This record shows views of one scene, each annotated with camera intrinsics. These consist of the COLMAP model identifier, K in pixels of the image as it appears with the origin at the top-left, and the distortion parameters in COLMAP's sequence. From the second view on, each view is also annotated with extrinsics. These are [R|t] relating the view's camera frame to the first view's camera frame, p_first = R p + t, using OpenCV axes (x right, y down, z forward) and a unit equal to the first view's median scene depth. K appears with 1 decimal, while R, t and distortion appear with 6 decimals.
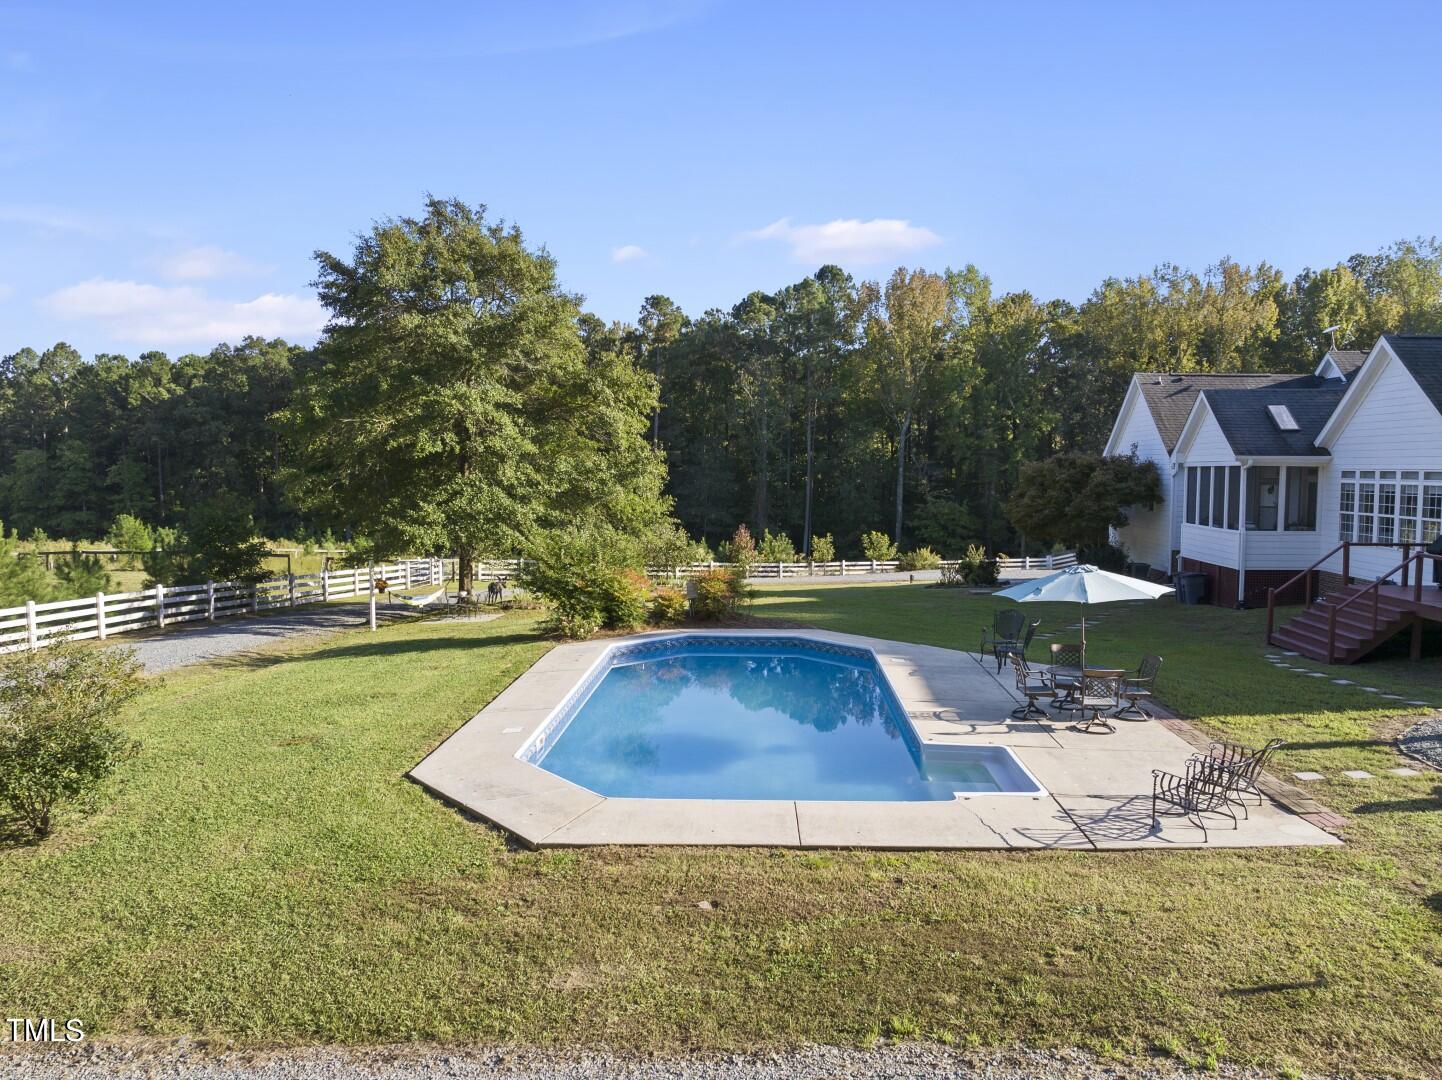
lens RADIAL K [[1027.9, 0, 721.0], [0, 1027.9, 540.0], [0, 0, 1]] dist [-0.048270, -0.000812]
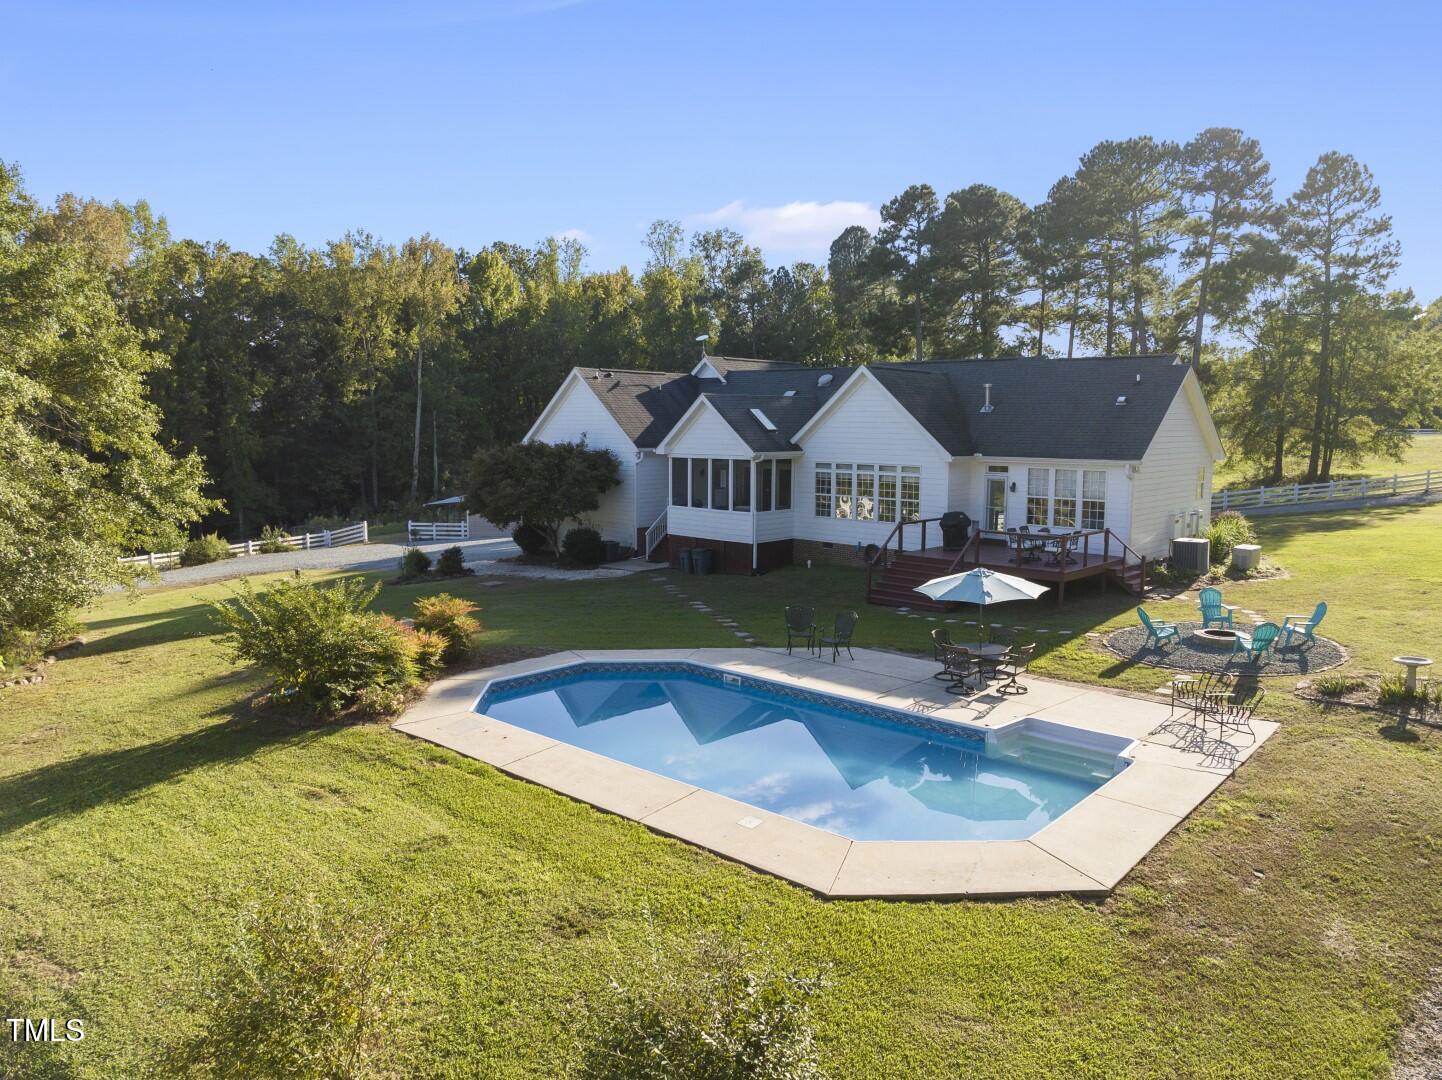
lens RADIAL K [[1027.9, 0, 721.0], [0, 1027.9, 540.0], [0, 0, 1]] dist [-0.048270, -0.000812]
pose [[0.620061, -0.089755, 0.779403, -0.490294], [0.049102, 0.995927, 0.075626, -0.071999], [-0.783016, -0.008622, 0.621942, 0.250456]]
